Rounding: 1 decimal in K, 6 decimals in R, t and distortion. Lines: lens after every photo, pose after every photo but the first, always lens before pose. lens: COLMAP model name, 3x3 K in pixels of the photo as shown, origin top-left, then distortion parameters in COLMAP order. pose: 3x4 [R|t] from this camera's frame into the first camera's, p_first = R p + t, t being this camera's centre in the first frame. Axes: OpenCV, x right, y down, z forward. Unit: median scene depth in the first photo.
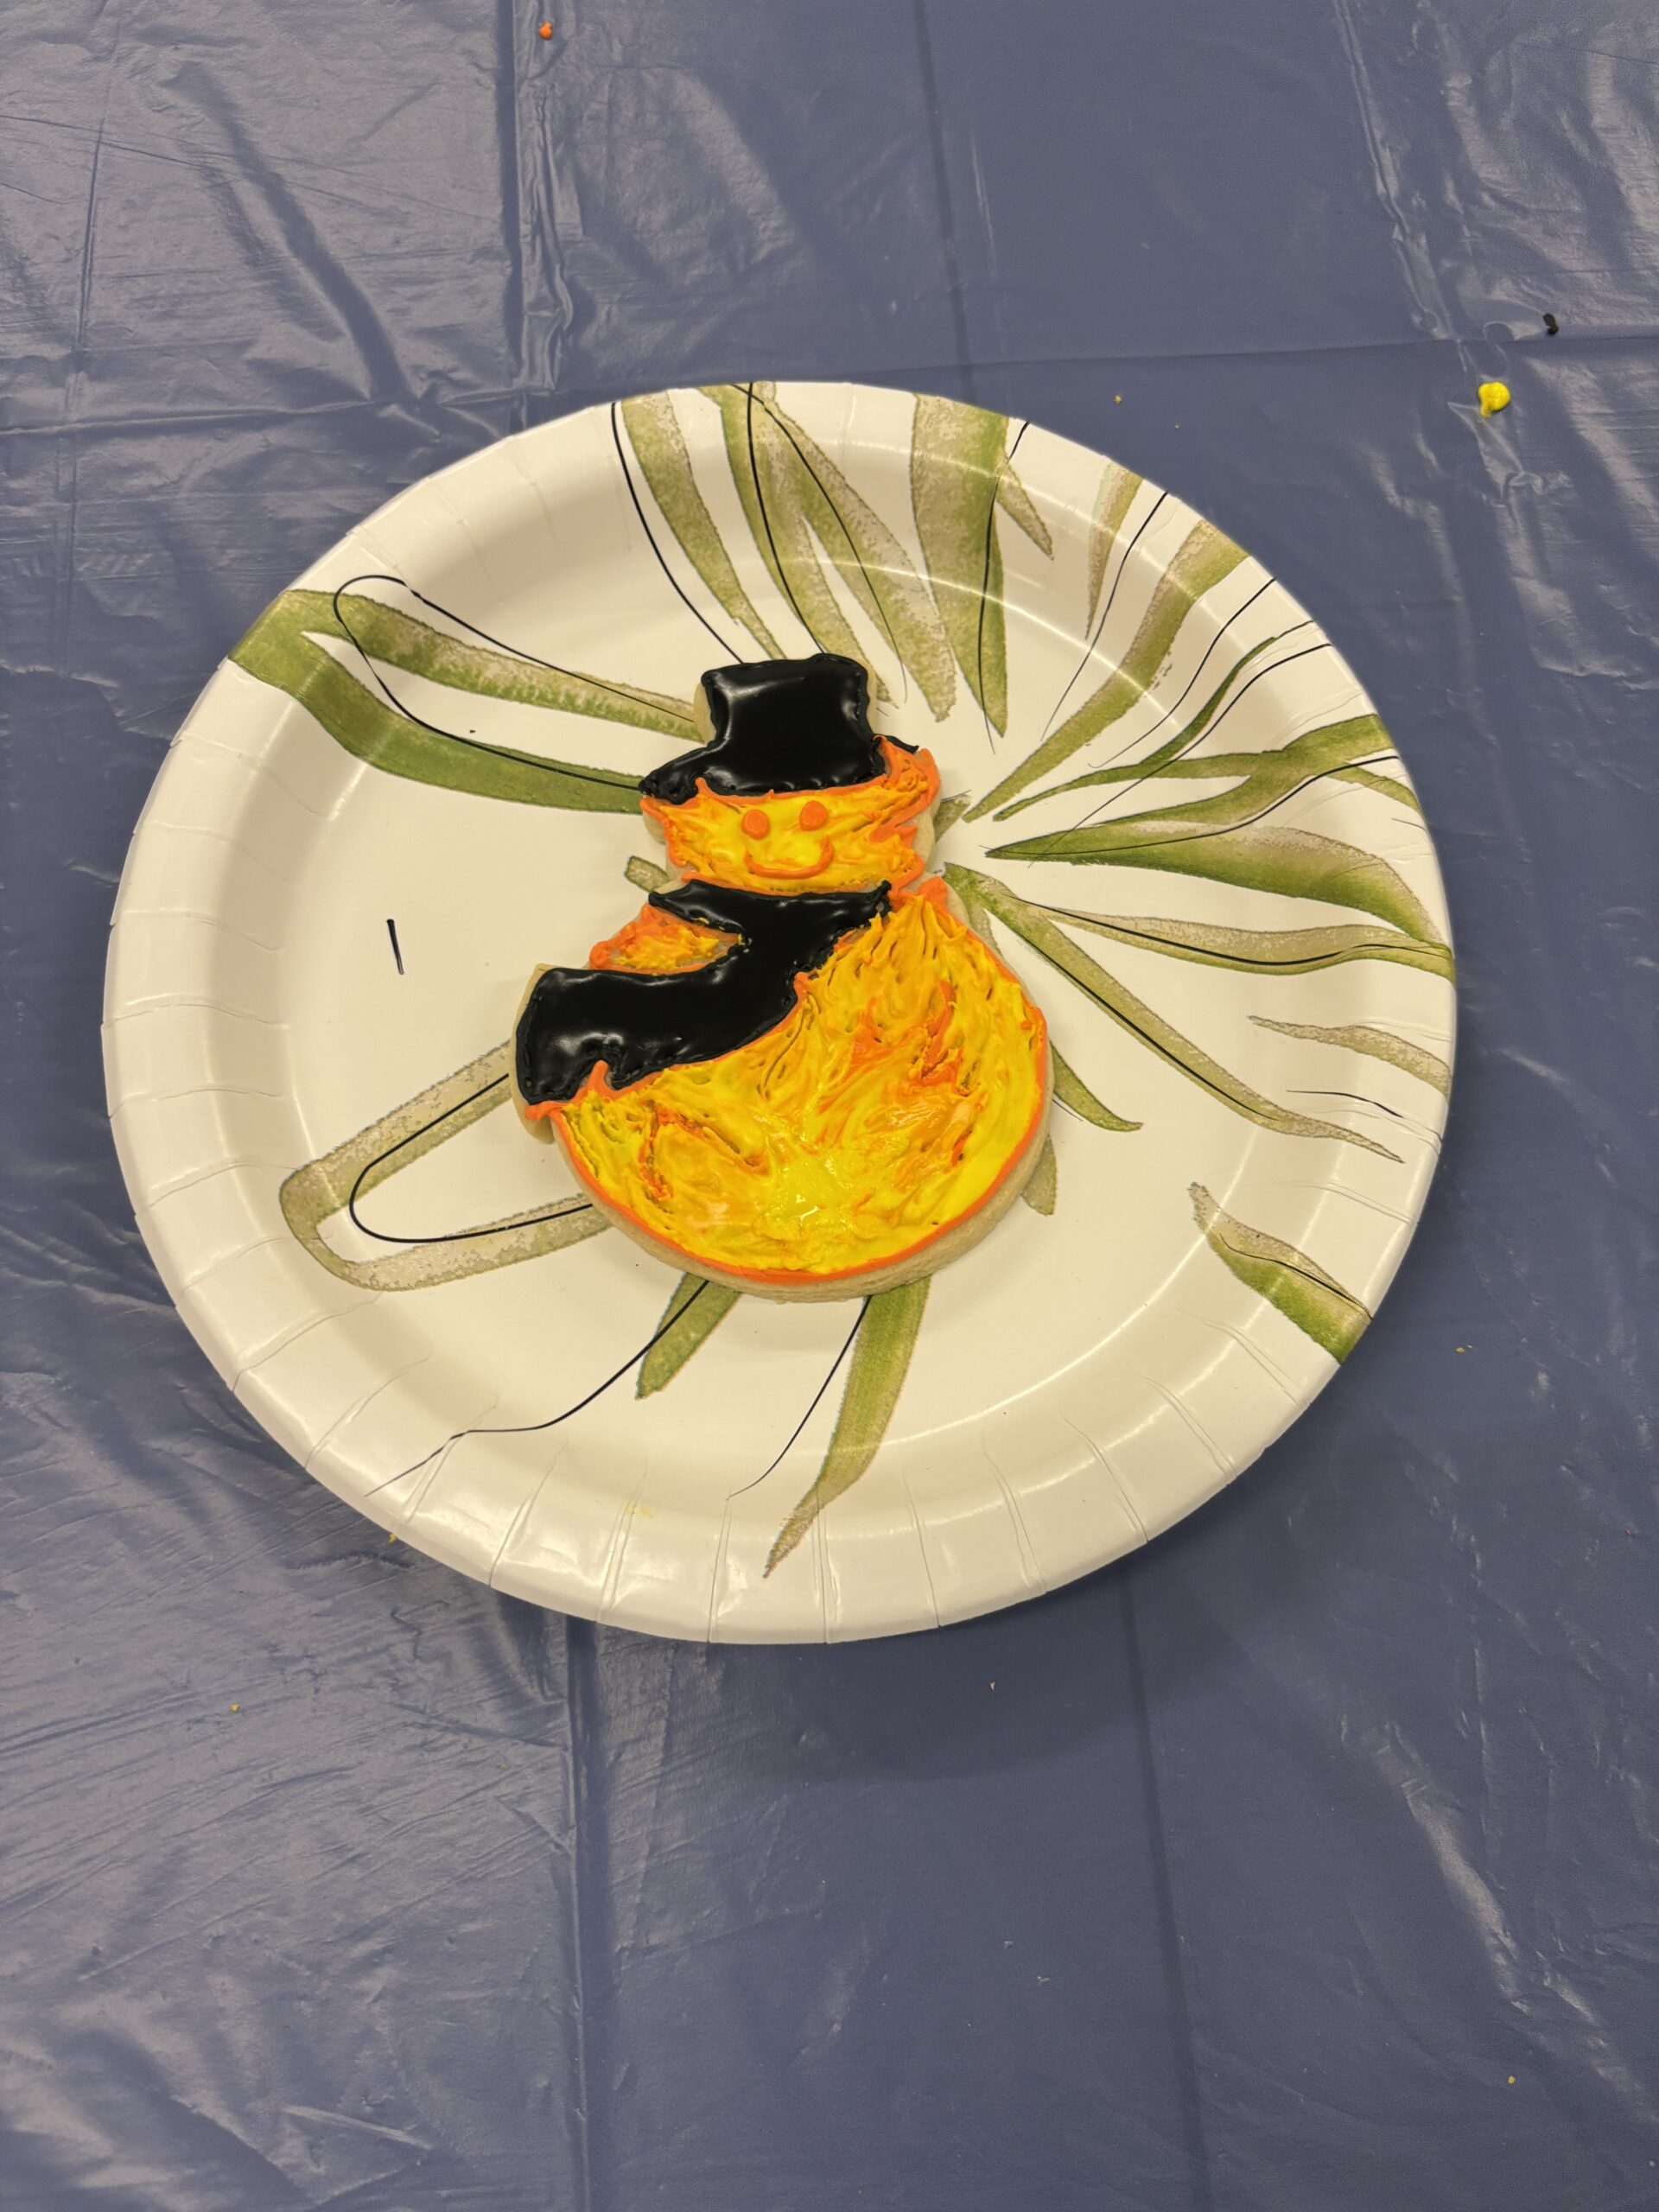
lens RADIAL K [[1655.2, 0, 827.5], [0, 1655.2, 1148.3], [0, 0, 1]] dist [0.012302, -0.109778]
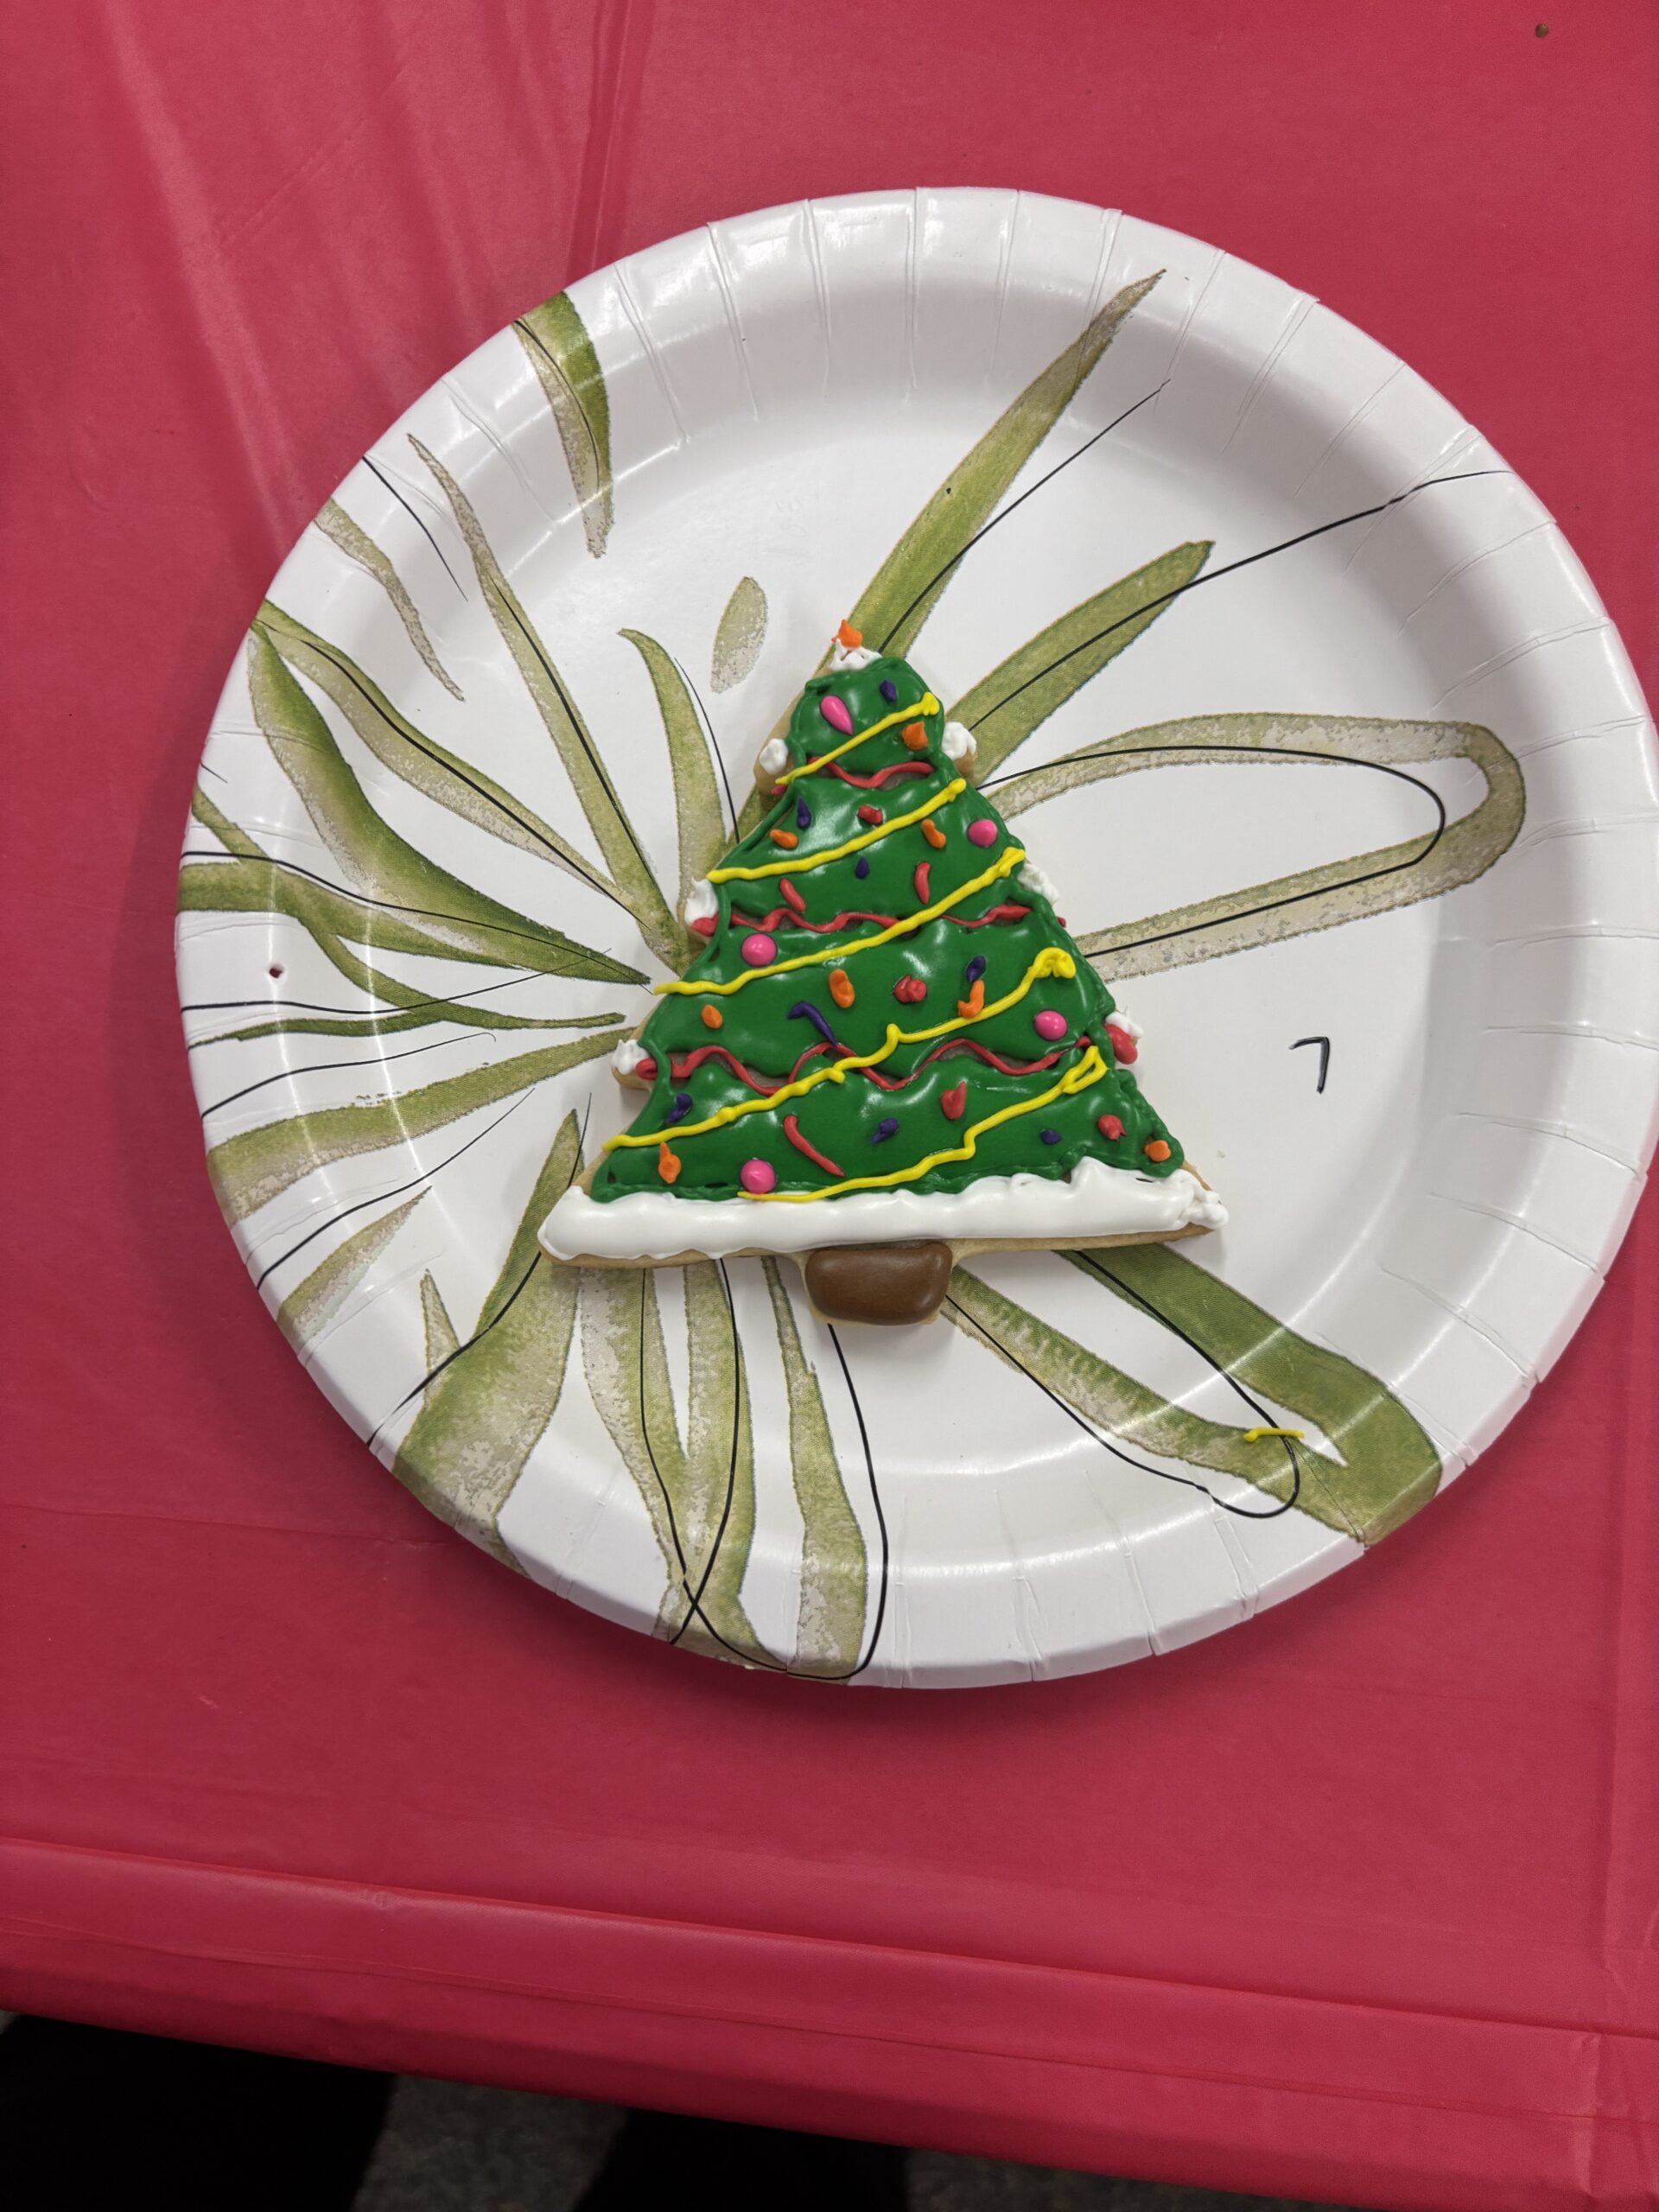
lens RADIAL K [[1655.2, 0, 829.1], [0, 1655.2, 1128.3], [0, 0, 1]] dist [0.012302, -0.109778]
pose [[-0.934752, -0.347702, 0.073083, -0.085007], [0.348961, -0.859761, 0.372876, -0.540270], [-0.066816, 0.374050, 0.924998, 0.210724]]
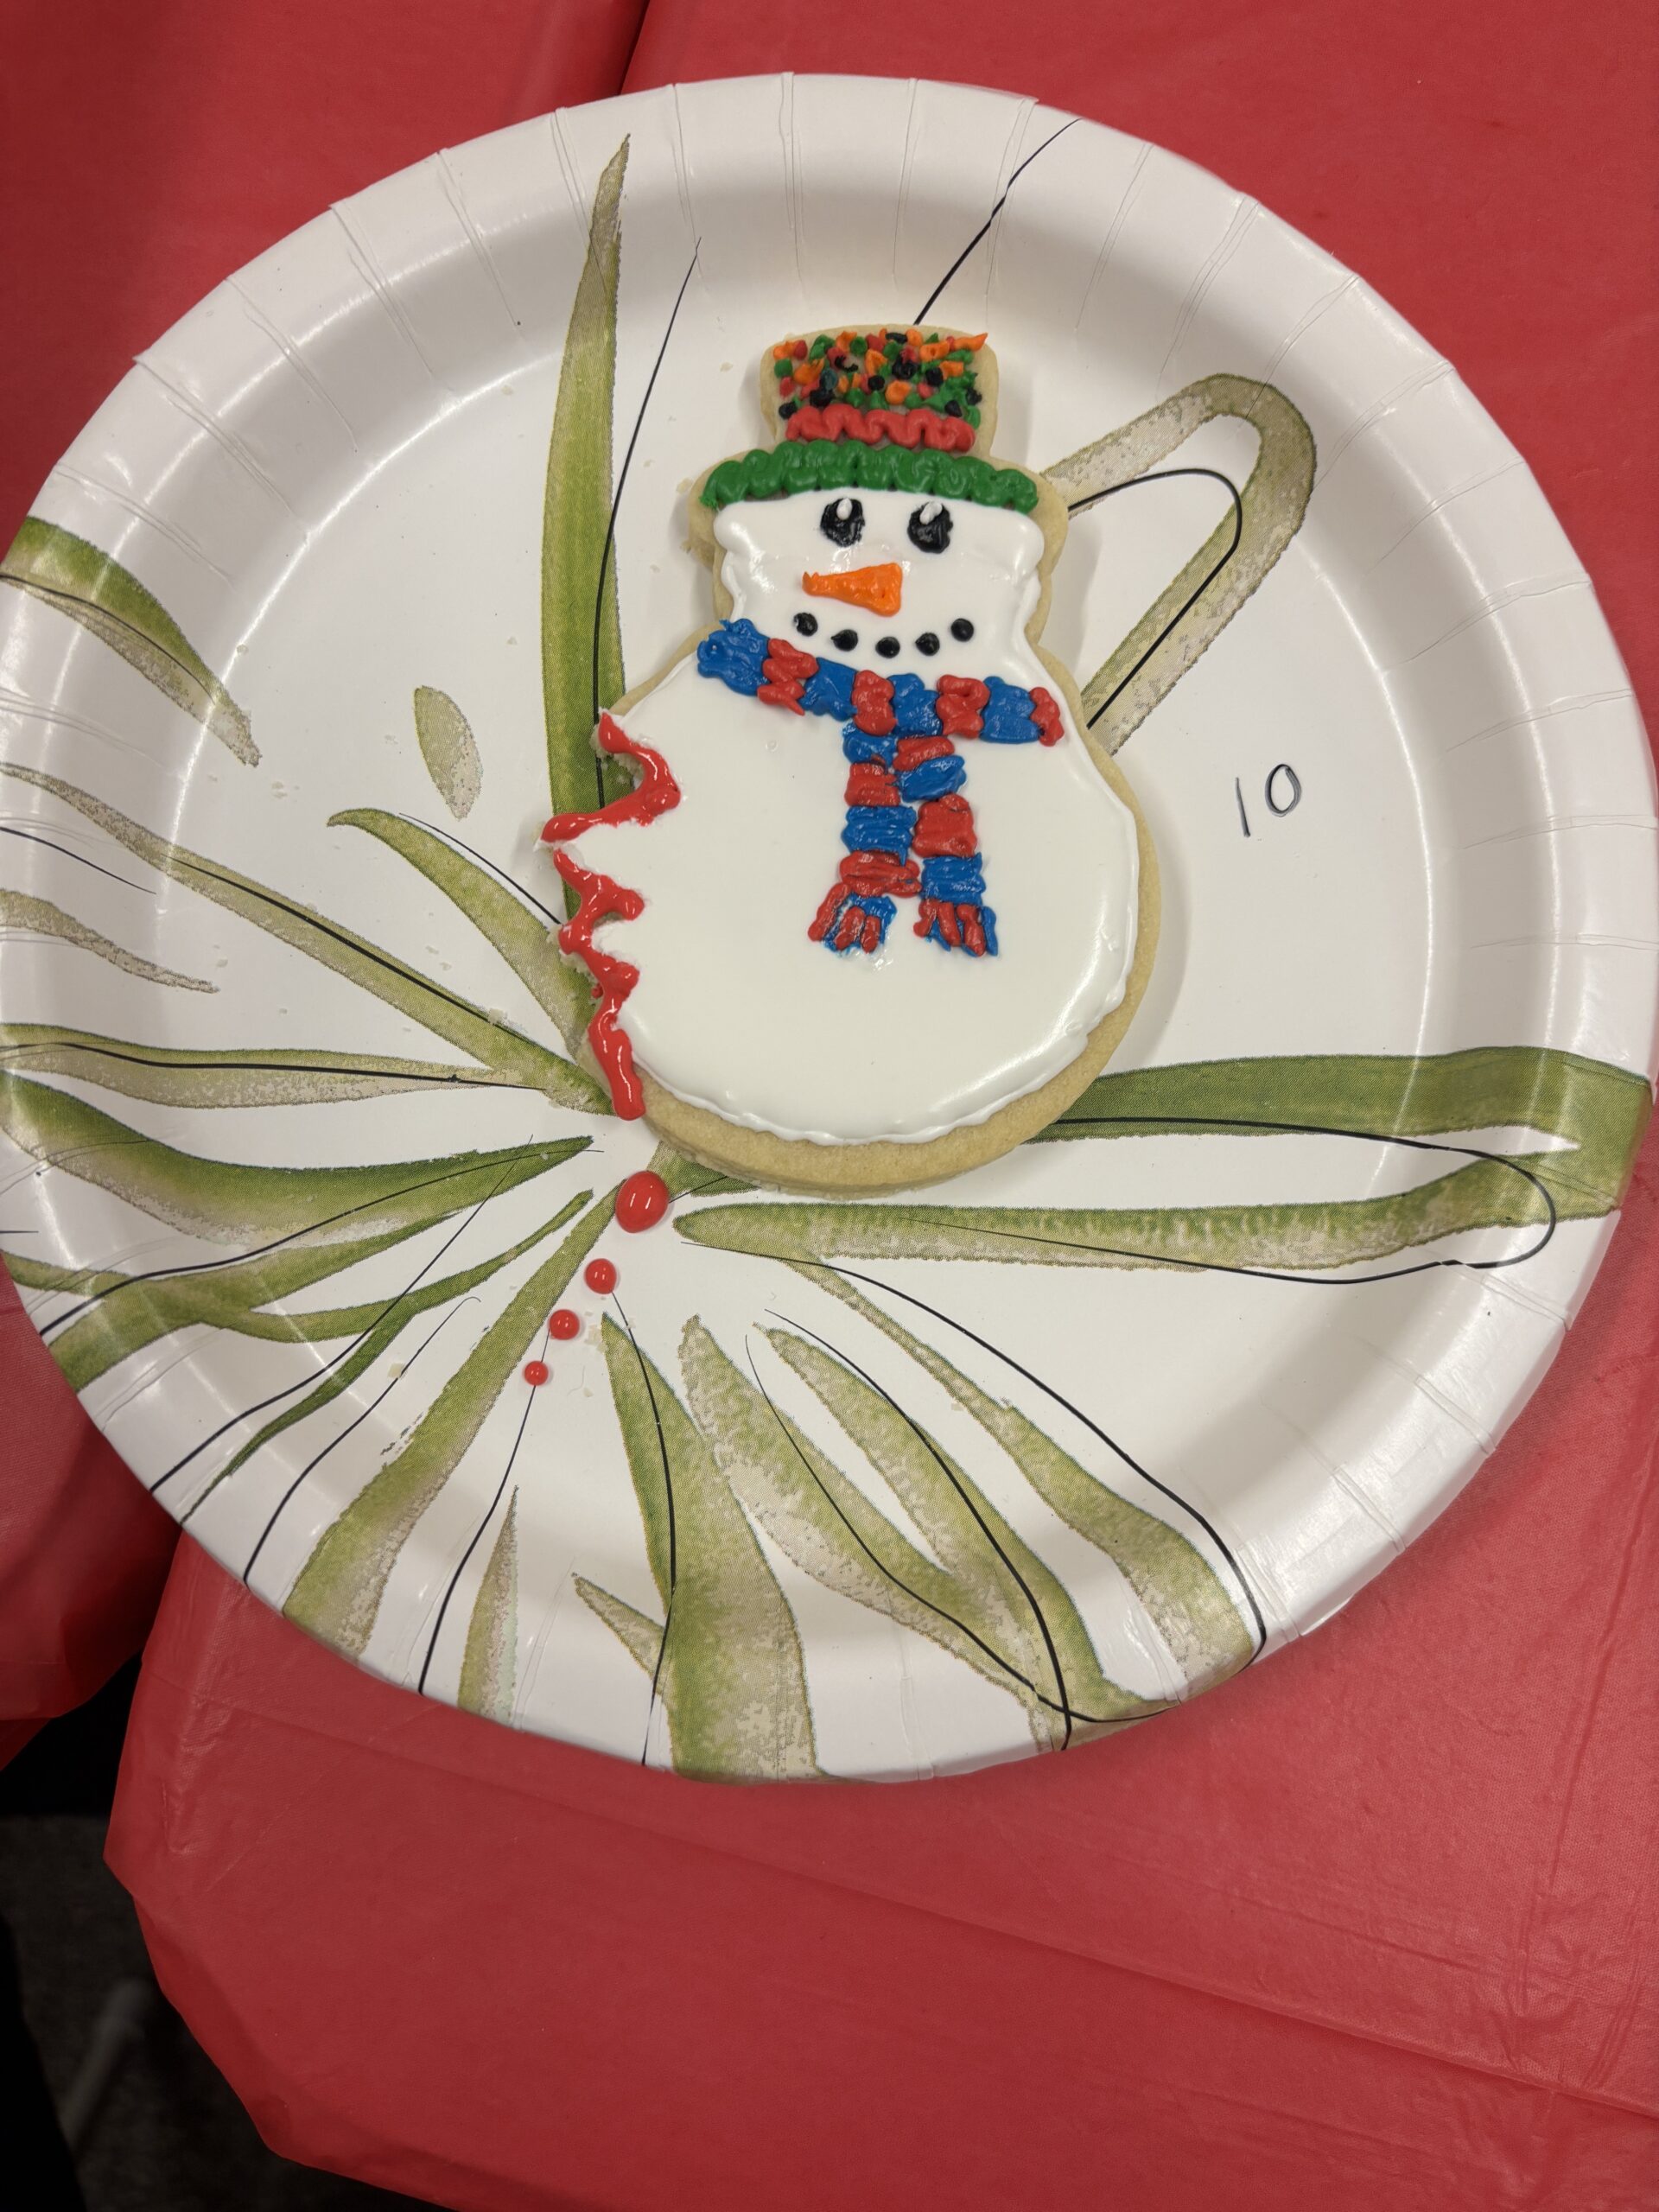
lens RADIAL K [[1655.2, 0, 855.2], [0, 1655.2, 1116.1], [0, 0, 1]] dist [0.012302, -0.109778]
pose [[-0.970327, 0.241600, -0.009803, -0.016180], [-0.227145, -0.896873, 0.379505, -0.482162], [0.082896, 0.370471, 0.925138, 0.309177]]
